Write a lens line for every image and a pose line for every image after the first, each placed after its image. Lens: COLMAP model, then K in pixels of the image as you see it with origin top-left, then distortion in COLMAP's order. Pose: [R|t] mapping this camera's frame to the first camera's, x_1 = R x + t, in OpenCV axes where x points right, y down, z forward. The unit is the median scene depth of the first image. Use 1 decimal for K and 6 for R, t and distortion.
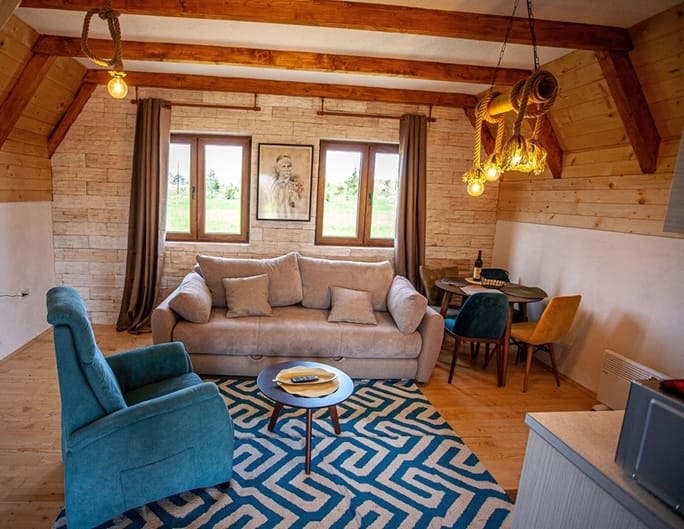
lens RADIAL K [[395.8, 0, 295.9], [0, 395.8, 264.1], [0, 0, 1]] dist [-0.018435, 0.001554]
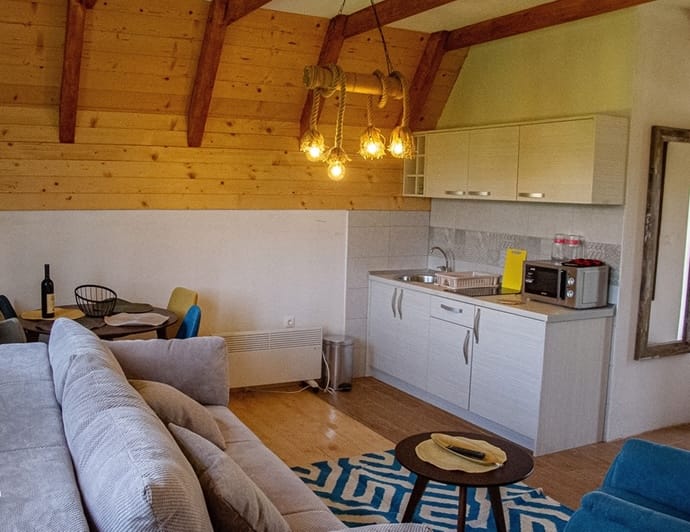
lens RADIAL K [[677.7, 0, 345.0], [0, 677.7, 266.0], [0, 0, 1]] dist [-0.116710, 0.004198]
pose [[-0.394299, -0.155363, 0.905754, -0.642155], [0.119077, 0.968659, 0.217990, -0.211682], [-0.911235, 0.193808, -0.363441, 1.059582]]
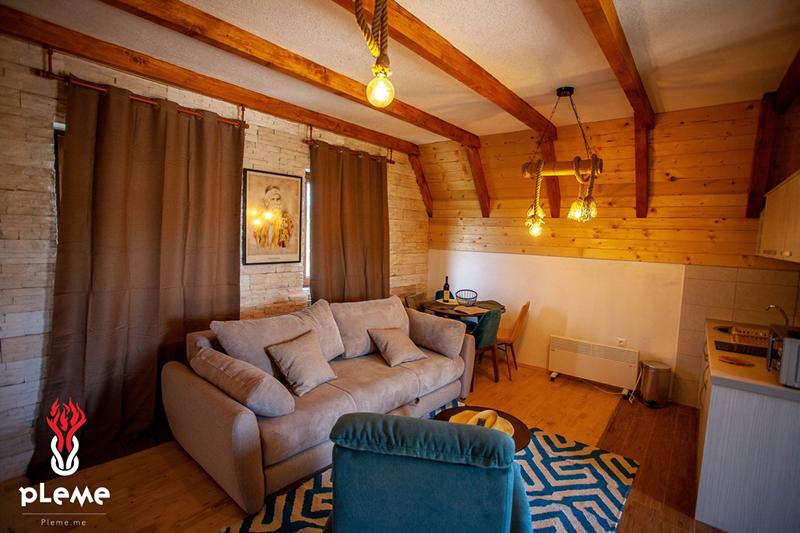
lens RADIAL K [[398.8, 0, 404.2], [0, 398.8, 265.8], [0, 0, 1]] dist [-0.000749, 0.001363]
pose [[0.676892, -0.081874, 0.731515, -0.564553], [0.121283, 0.992617, -0.001130, -0.089207], [-0.726022, 0.089485, 0.681824, 0.293638]]
